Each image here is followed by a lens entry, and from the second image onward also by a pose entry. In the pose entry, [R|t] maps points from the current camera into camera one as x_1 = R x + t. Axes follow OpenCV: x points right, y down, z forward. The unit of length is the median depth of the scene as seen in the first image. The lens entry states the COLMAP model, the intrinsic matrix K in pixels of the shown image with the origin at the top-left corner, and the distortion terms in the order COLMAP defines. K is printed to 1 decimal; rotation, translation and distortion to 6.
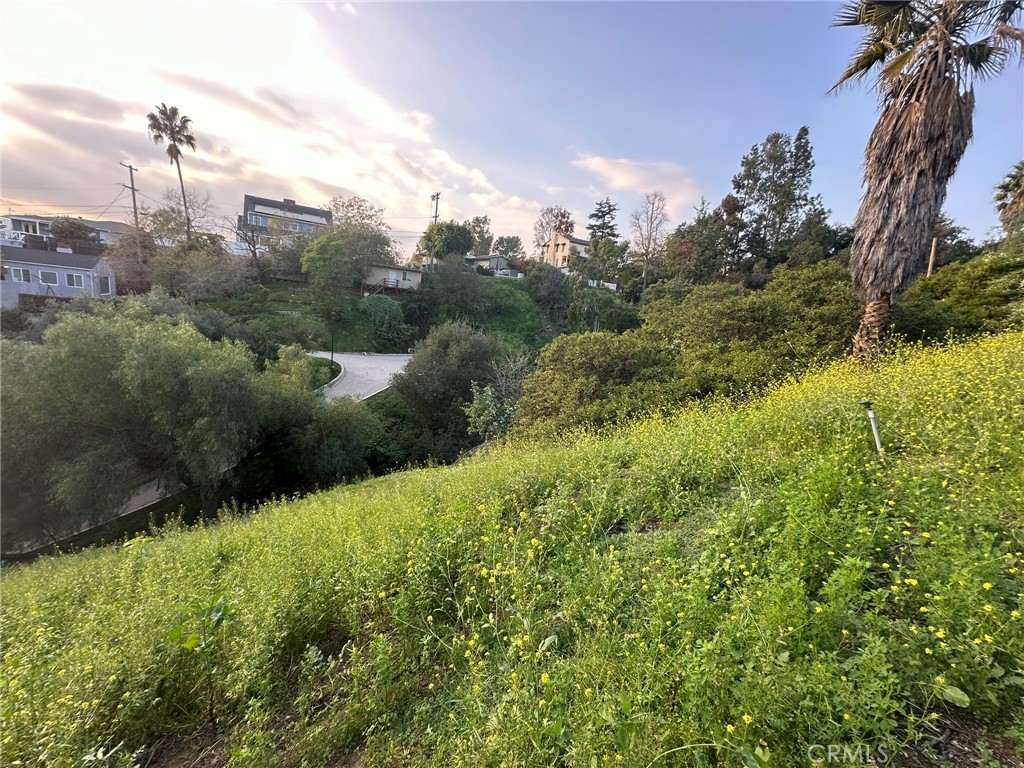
lens RADIAL K [[405.8, 0, 511.0], [0, 405.8, 384.5], [0, 0, 1]] dist [-0.005360, 0.000706]
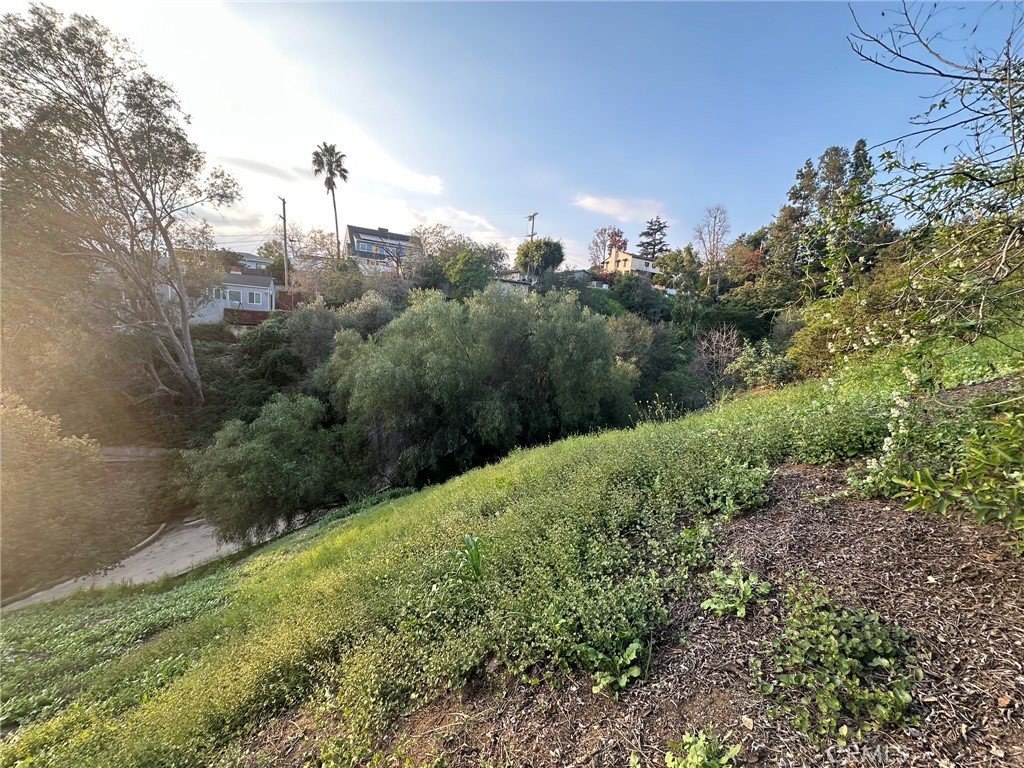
lens RADIAL K [[405.8, 0, 511.1], [0, 405.8, 384.1], [0, 0, 1]] dist [-0.005360, 0.000706]
pose [[0.998851, -0.046189, -0.012808, -0.356511], [0.045095, 0.996125, -0.075507, 0.087772], [0.016246, 0.074842, 0.997063, -0.071968]]
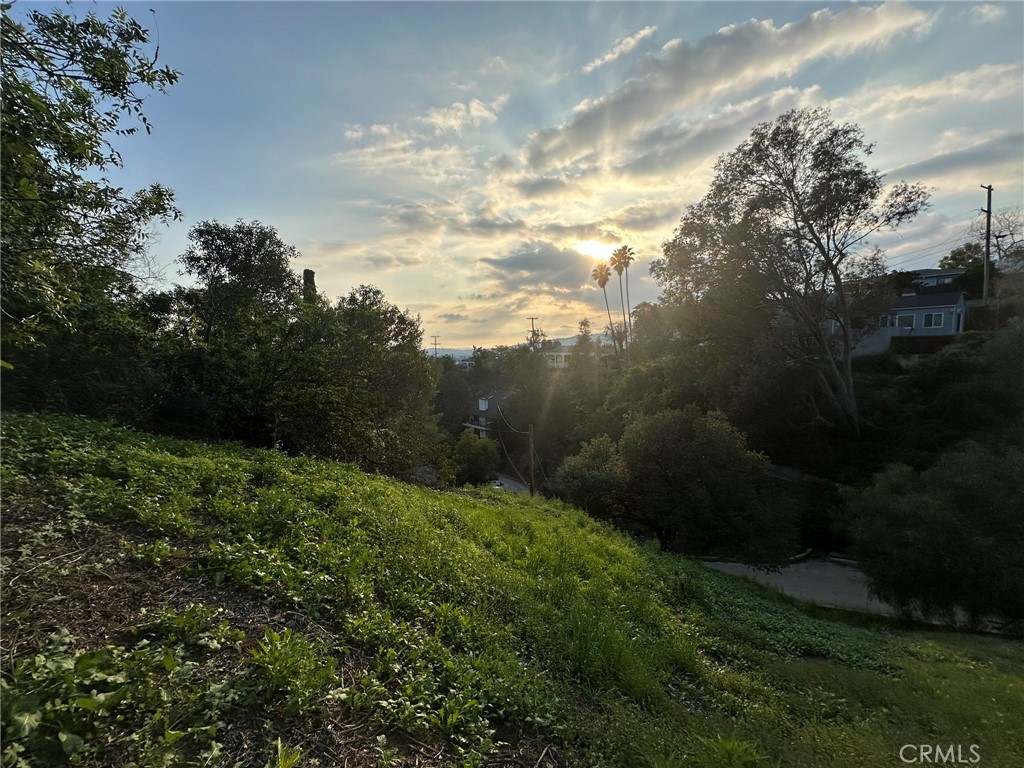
lens RADIAL K [[405.8, 0, 510.8], [0, 405.8, 382.9], [0, 0, 1]] dist [-0.005360, 0.000706]
pose [[0.202187, -0.037485, -0.978629, -0.363318], [-0.153314, 0.985735, -0.069432, 0.087891], [0.967272, 0.164076, 0.193555, -0.077662]]
